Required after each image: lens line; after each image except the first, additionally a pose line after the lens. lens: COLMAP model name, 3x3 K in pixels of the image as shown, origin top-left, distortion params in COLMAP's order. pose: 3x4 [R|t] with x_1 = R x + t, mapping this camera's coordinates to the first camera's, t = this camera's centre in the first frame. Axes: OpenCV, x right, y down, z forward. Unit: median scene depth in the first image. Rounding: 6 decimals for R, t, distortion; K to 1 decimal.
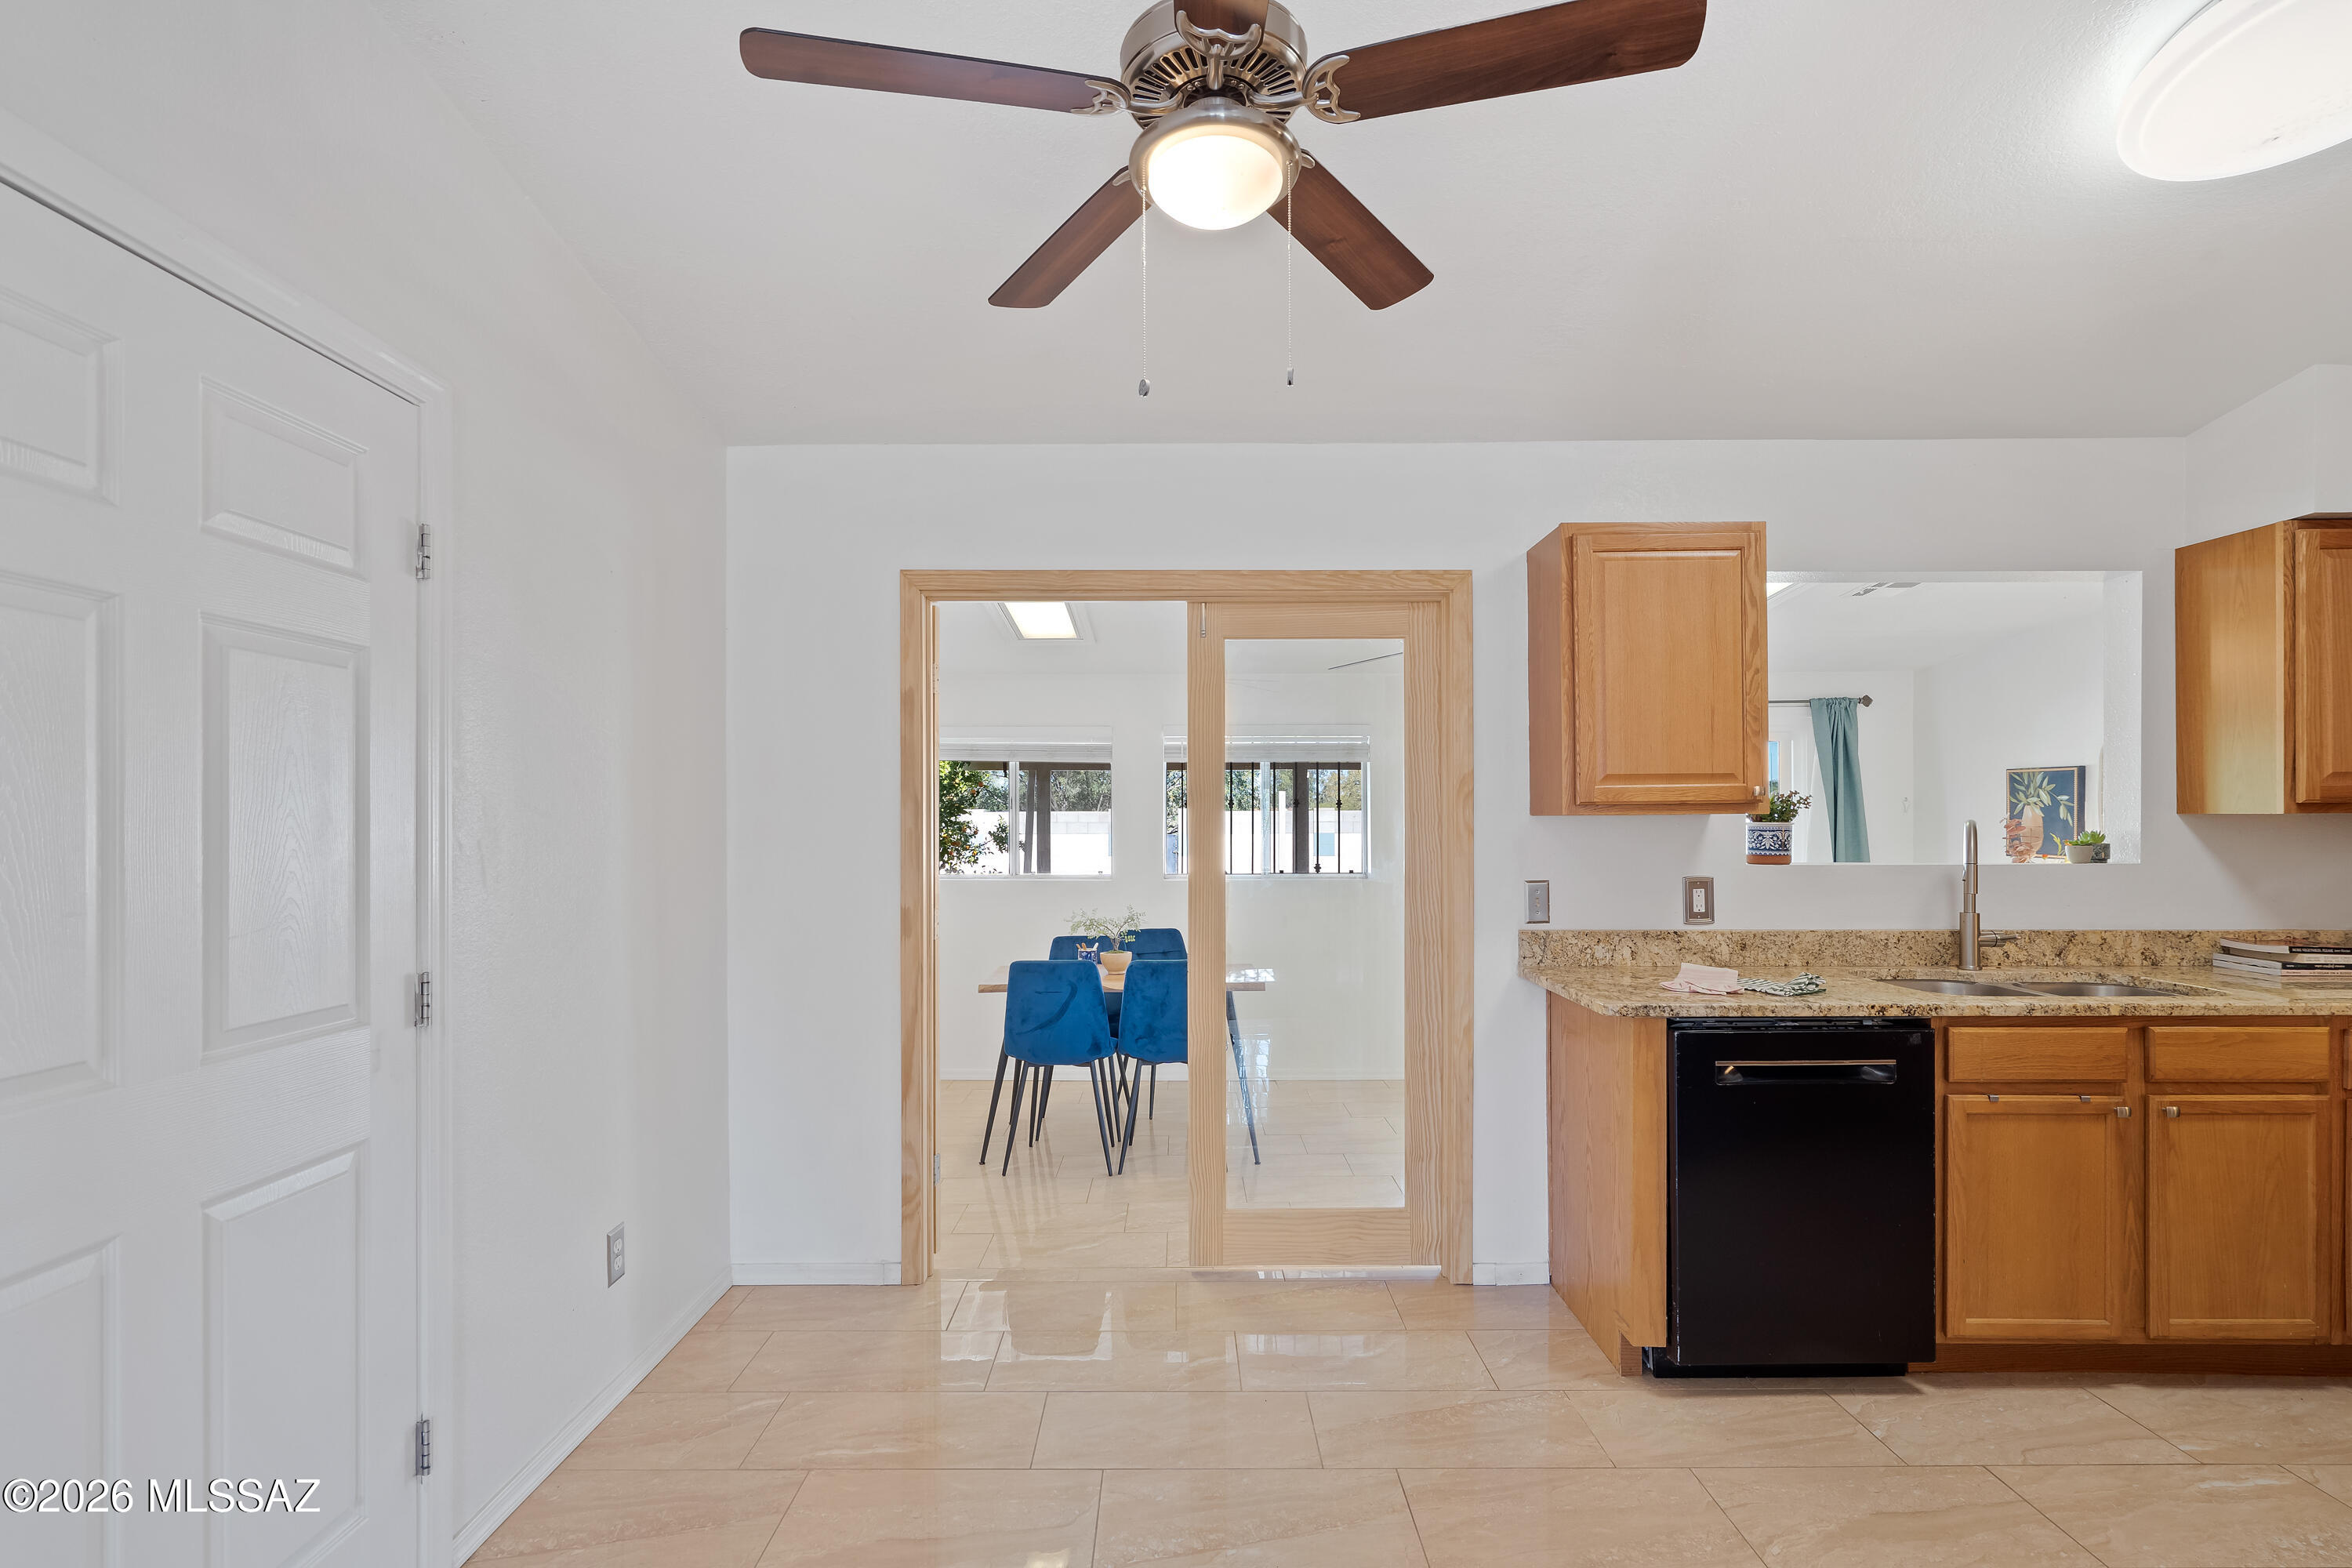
lens RADIAL K [[1084.4, 0, 1174.1], [0, 1084.4, 820.0], [0, 0, 1]] dist [-0.000125, 0.000555]
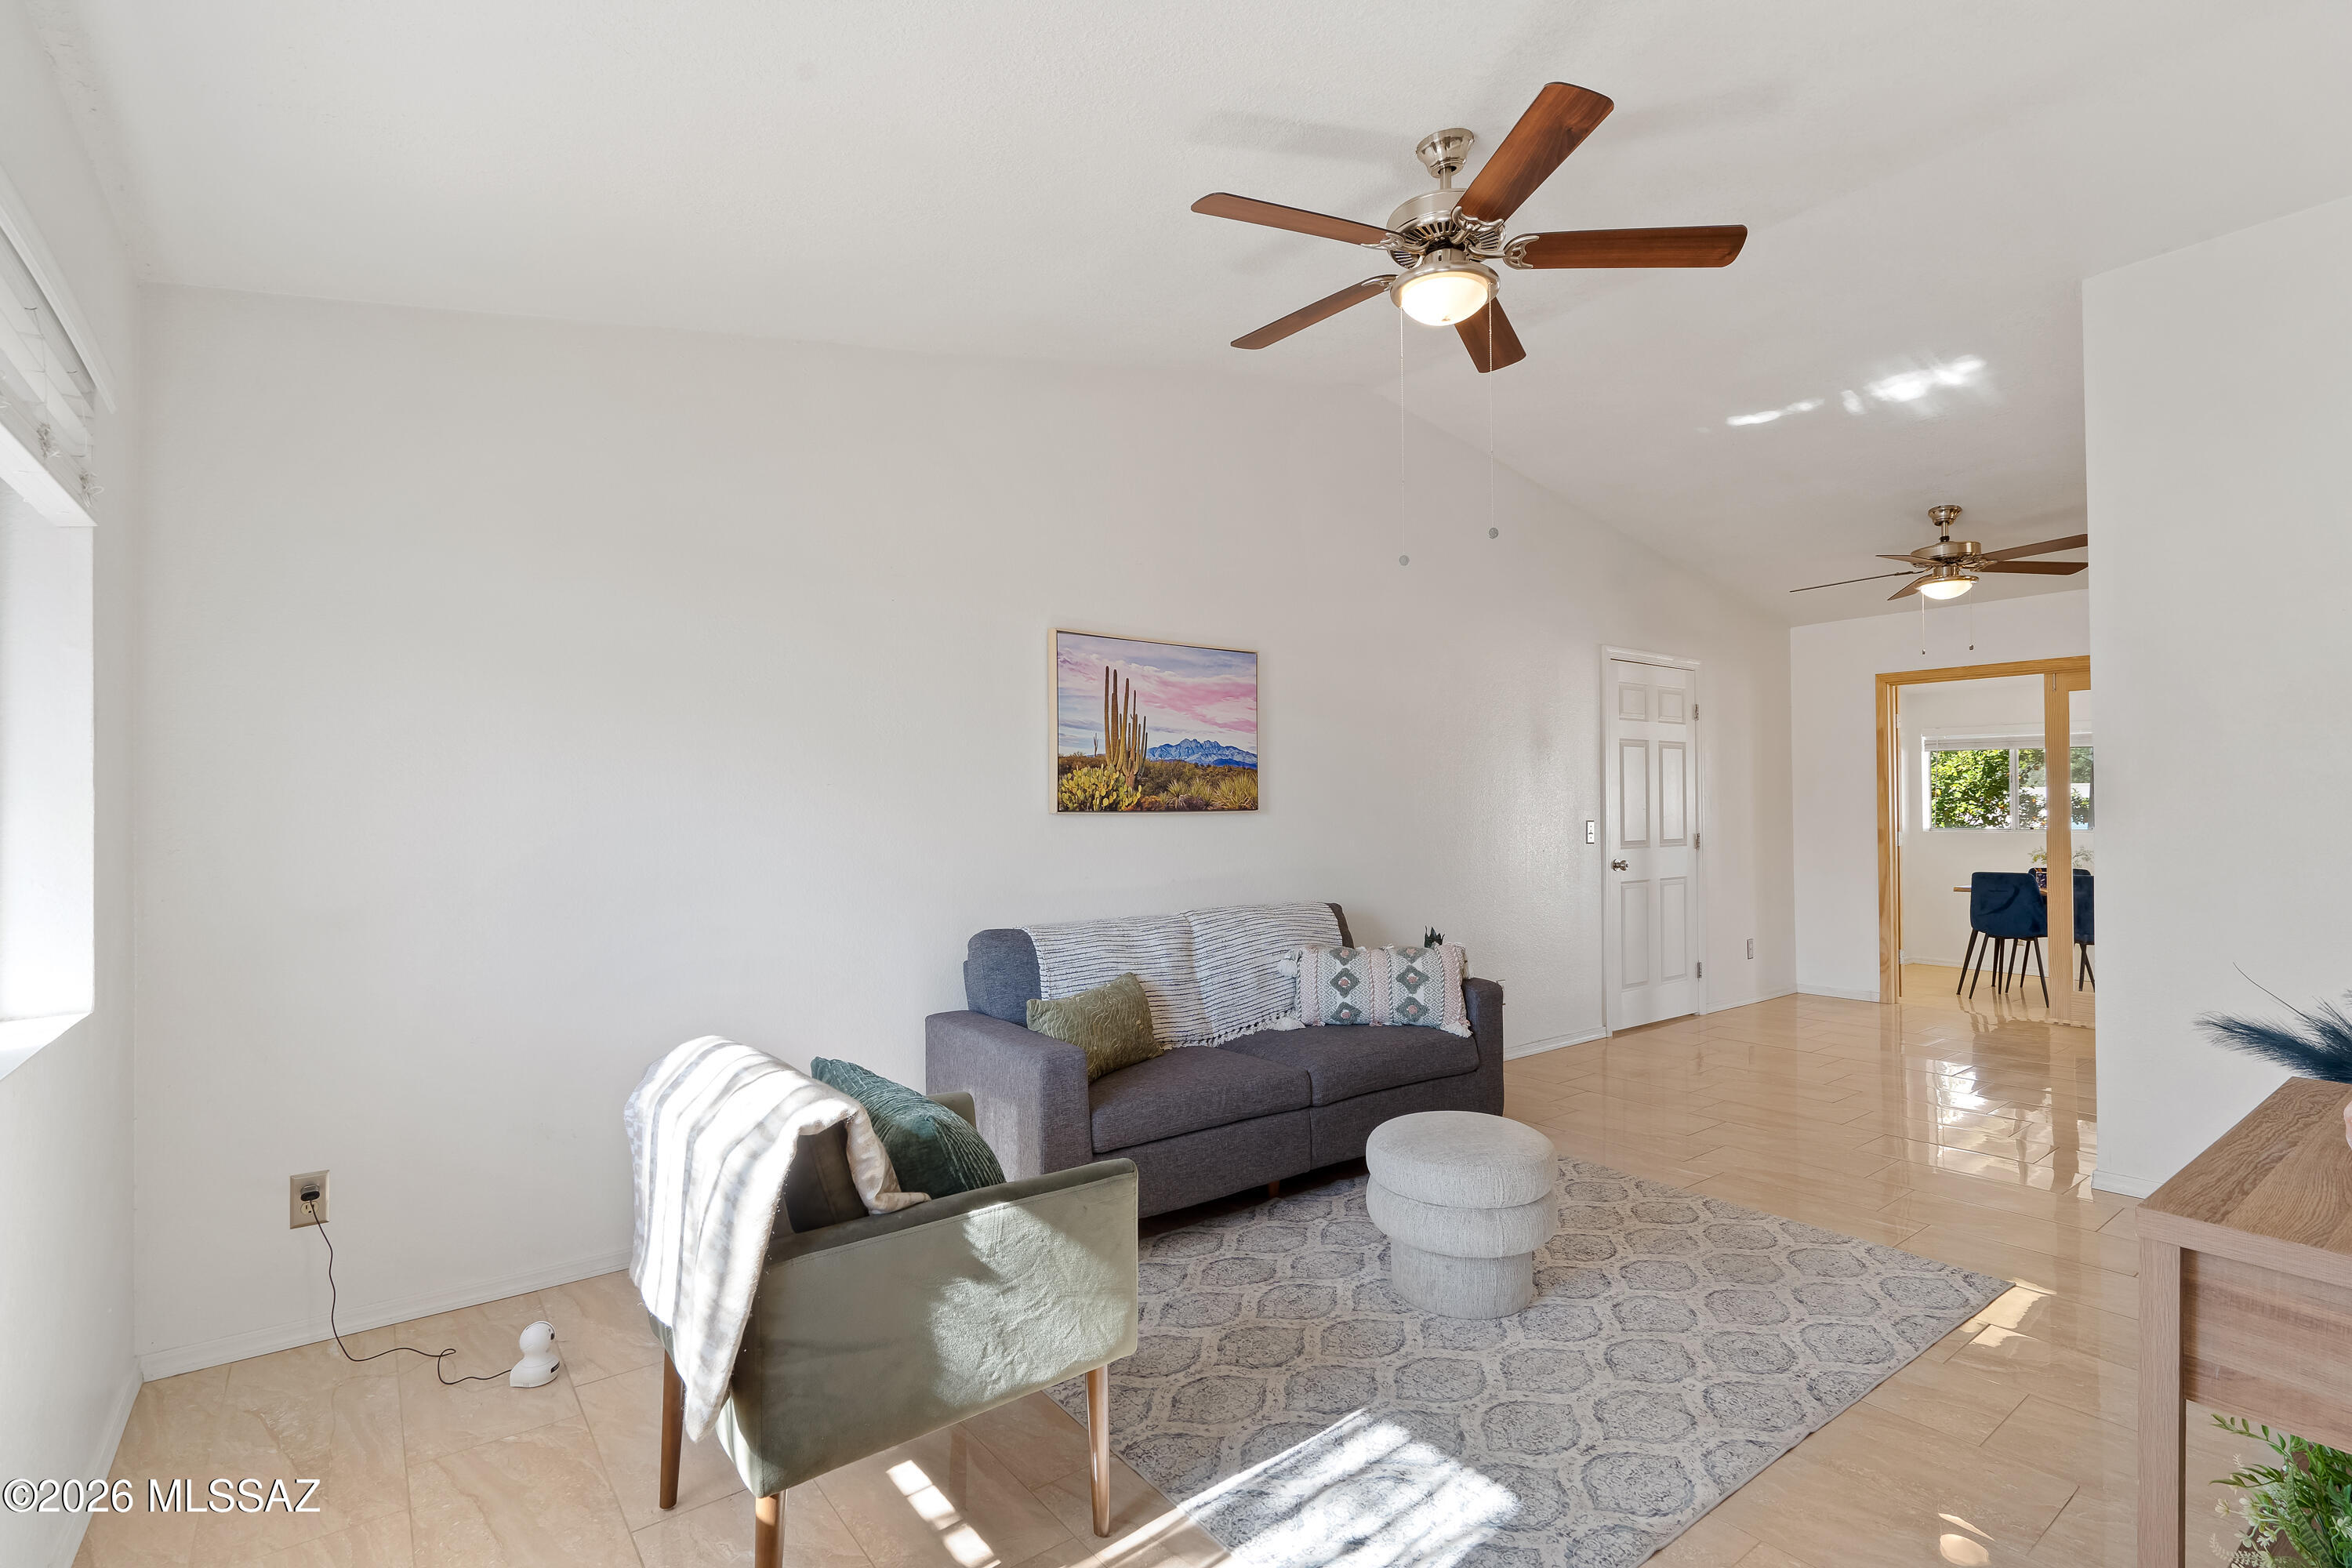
lens RADIAL K [[1084.4, 0, 1174.1], [0, 1084.4, 820.0], [0, 0, 1]] dist [-0.000125, 0.000555]
pose [[0.604263, 0.002009, -0.796782, 0.635689], [0.009685, 0.999904, 0.009866, 0.026909], [0.796726, -0.013678, 0.604186, -1.460069]]
